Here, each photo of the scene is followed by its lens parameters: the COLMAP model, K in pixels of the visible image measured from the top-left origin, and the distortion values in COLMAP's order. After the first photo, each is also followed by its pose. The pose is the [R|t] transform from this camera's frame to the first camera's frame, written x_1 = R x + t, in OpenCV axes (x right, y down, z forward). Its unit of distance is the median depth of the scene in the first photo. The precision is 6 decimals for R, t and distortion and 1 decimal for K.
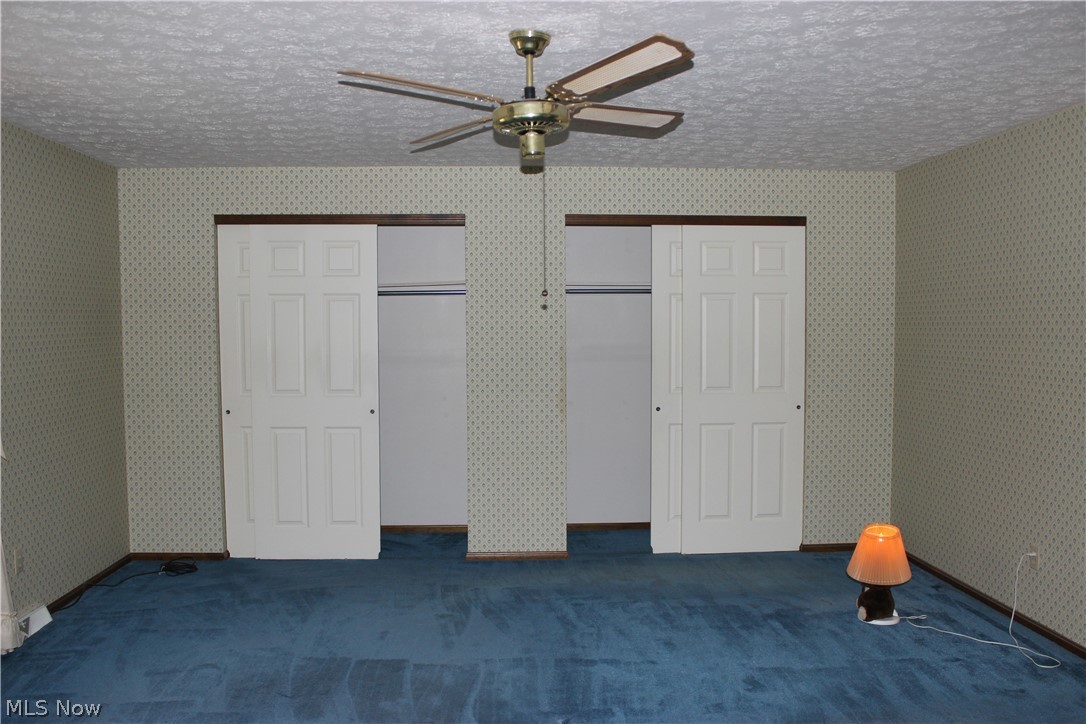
lens RADIAL K [[925.8, 0, 538.4], [0, 925.8, 377.4], [0, 0, 1]] dist [-0.147877, 0.164634]
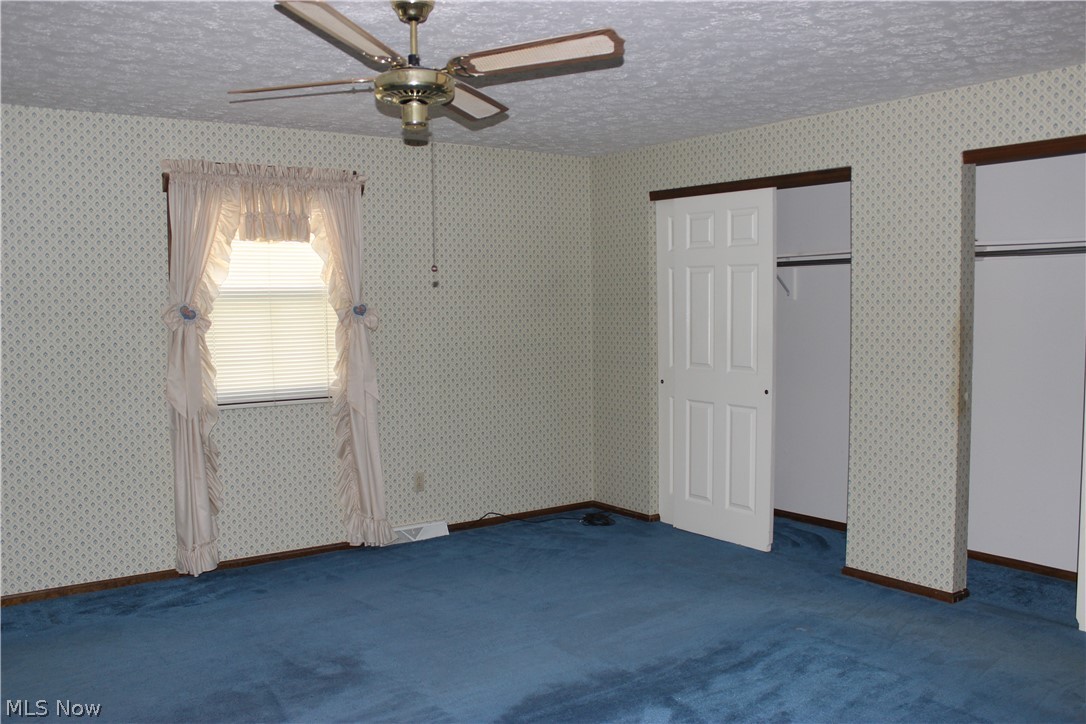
lens RADIAL K [[925.8, 0, 538.4], [0, 925.8, 377.4], [0, 0, 1]] dist [-0.147877, 0.164634]
pose [[0.559615, 0.066958, -0.826043, 0.463476], [-0.038026, 0.997756, 0.055115, -0.019764], [0.827880, 0.000568, 0.560905, 0.302950]]
